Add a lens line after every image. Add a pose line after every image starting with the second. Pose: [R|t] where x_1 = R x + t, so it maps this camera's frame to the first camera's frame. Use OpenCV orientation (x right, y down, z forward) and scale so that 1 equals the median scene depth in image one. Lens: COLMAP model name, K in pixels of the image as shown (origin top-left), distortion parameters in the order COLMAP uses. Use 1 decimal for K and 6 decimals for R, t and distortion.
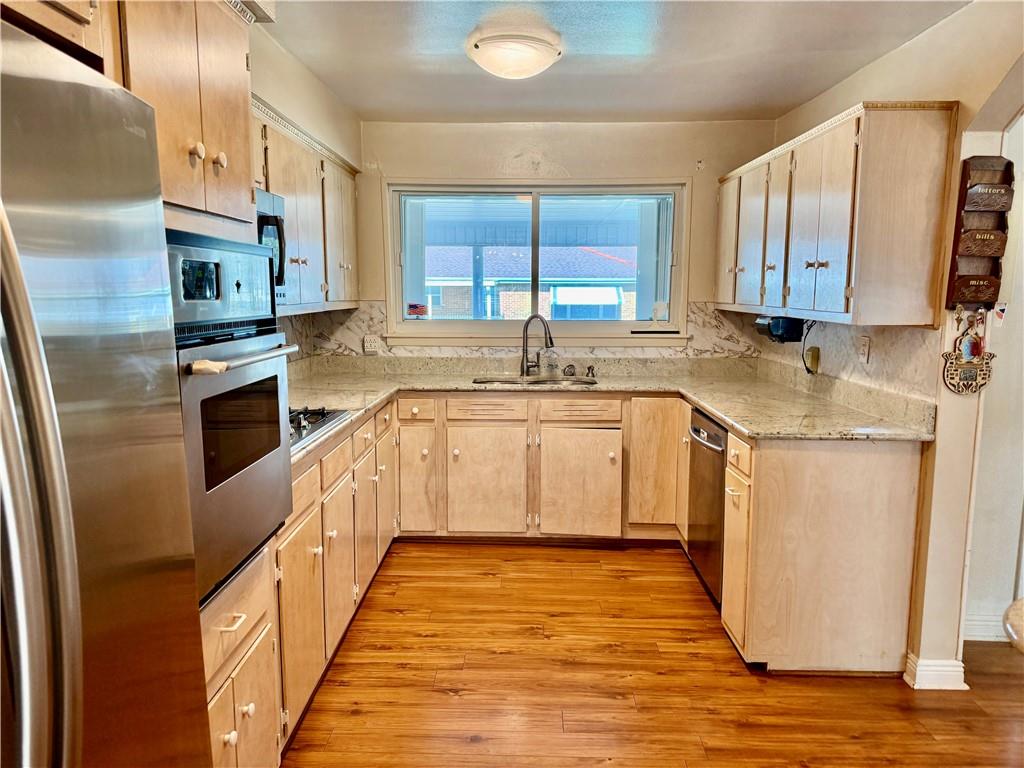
lens RADIAL K [[728.9, 0, 517.0], [0, 728.9, 387.7], [0, 0, 1]] dist [-0.003637, -0.000140]
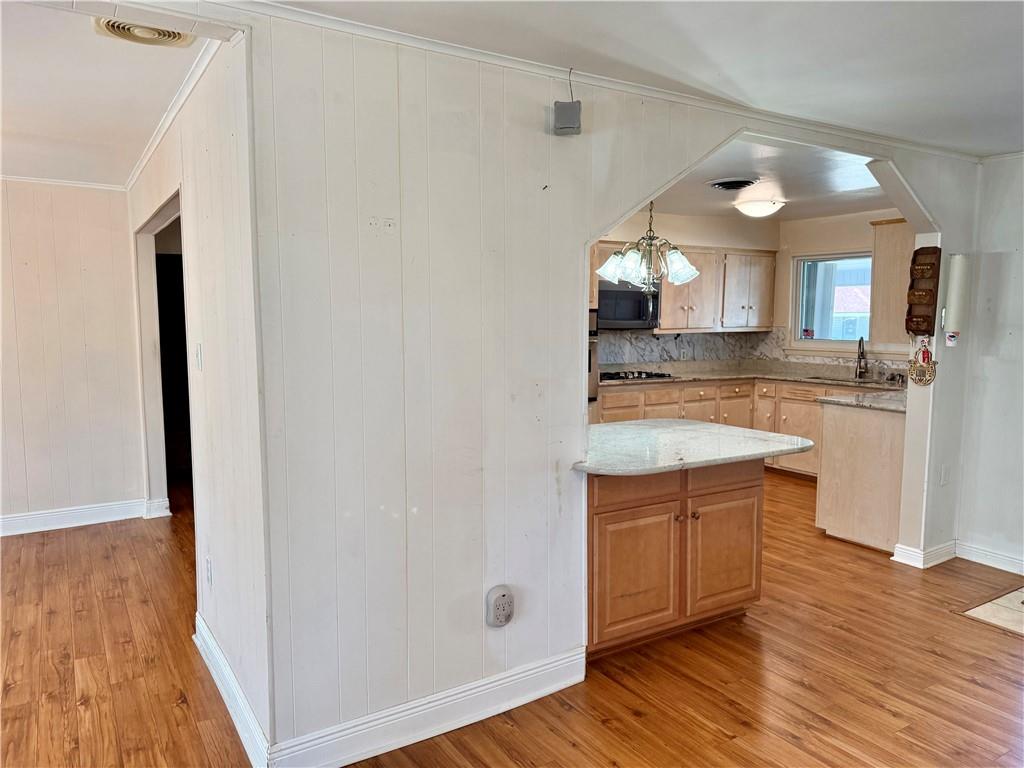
lens RADIAL K [[728.9, 0, 517.0], [0, 728.9, 387.7], [0, 0, 1]] dist [-0.003637, -0.000140]
pose [[0.567335, 0.078201, -0.819766, 0.936612], [-0.105266, 0.994201, 0.021990, 0.048916], [0.816732, 0.073817, 0.572276, -0.466920]]
